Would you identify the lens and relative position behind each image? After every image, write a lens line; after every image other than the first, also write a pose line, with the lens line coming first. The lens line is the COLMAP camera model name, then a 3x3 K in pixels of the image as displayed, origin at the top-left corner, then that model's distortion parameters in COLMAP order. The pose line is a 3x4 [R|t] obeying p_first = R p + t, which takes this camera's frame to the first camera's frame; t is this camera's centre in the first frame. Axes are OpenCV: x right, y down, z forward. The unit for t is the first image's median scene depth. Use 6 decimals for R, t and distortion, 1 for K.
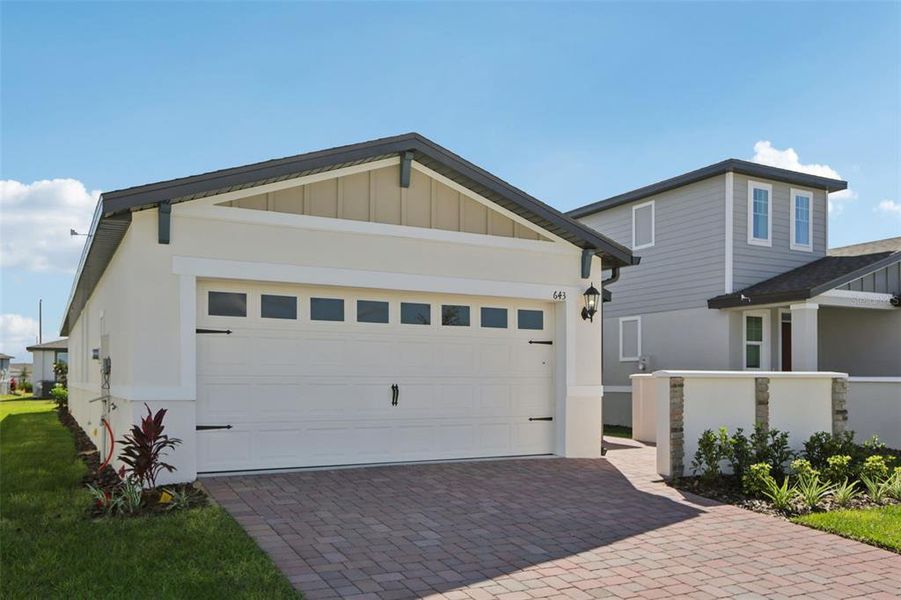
lens RADIAL K [[735.1, 0, 448.8], [0, 735.1, 378.9], [0, 0, 1]] dist [0.053343, -0.000386]
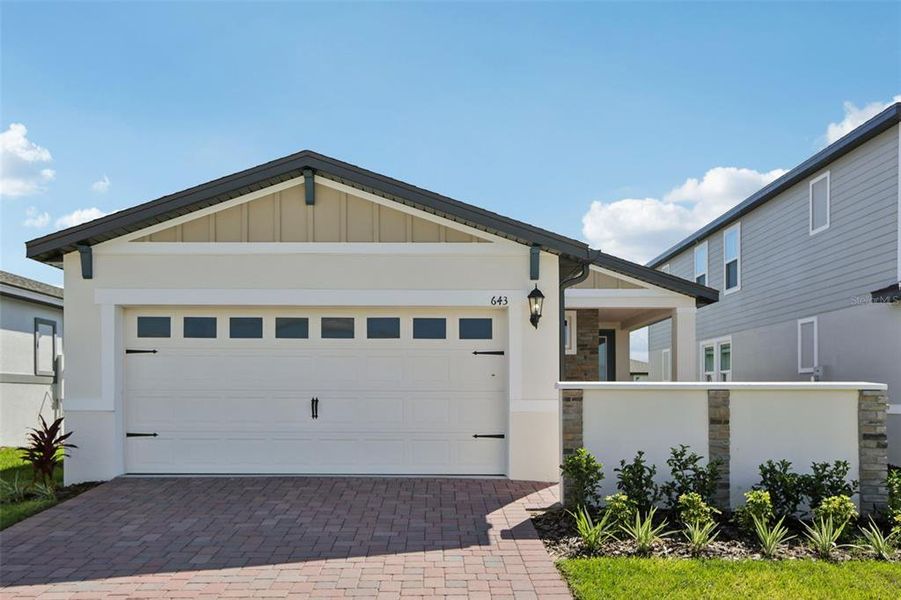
lens RADIAL K [[742.8, 0, 452.9], [0, 742.8, 396.4], [0, 0, 1]] dist [0.102303, -0.170546]
pose [[0.878499, -0.001931, -0.477741, 0.570816], [-0.000225, 0.999990, -0.004458, 0.009469], [0.477745, 0.004024, 0.878490, 0.174424]]
